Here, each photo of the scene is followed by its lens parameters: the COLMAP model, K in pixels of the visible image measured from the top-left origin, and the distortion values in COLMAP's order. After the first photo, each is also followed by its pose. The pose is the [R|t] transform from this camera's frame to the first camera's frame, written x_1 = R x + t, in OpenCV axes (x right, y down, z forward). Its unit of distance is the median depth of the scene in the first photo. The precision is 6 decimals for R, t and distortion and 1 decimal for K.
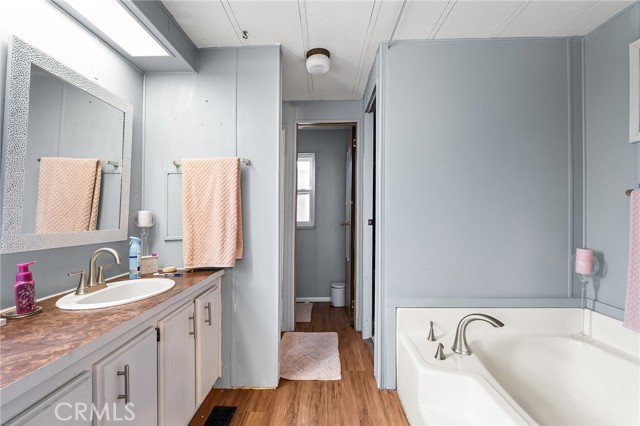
lens RADIAL K [[284.2, 0, 320.0], [0, 284.2, 213.0], [0, 0, 1]] dist [-0.001186, 0.000042]
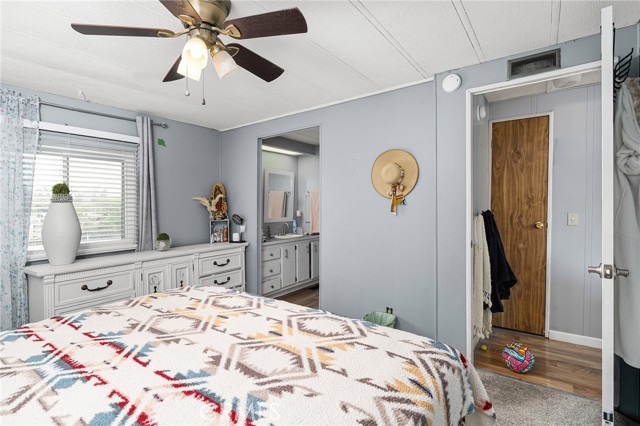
lens RADIAL K [[315.7, 0, 320.0], [0, 315.7, 213.0], [0, 0, 1]] dist [0.000053, 0.000054]
pose [[0.823535, 0.010473, -0.567169, 1.236163], [0.006940, 0.999569, 0.028534, -0.067951], [0.567223, -0.027435, 0.823107, -1.331688]]
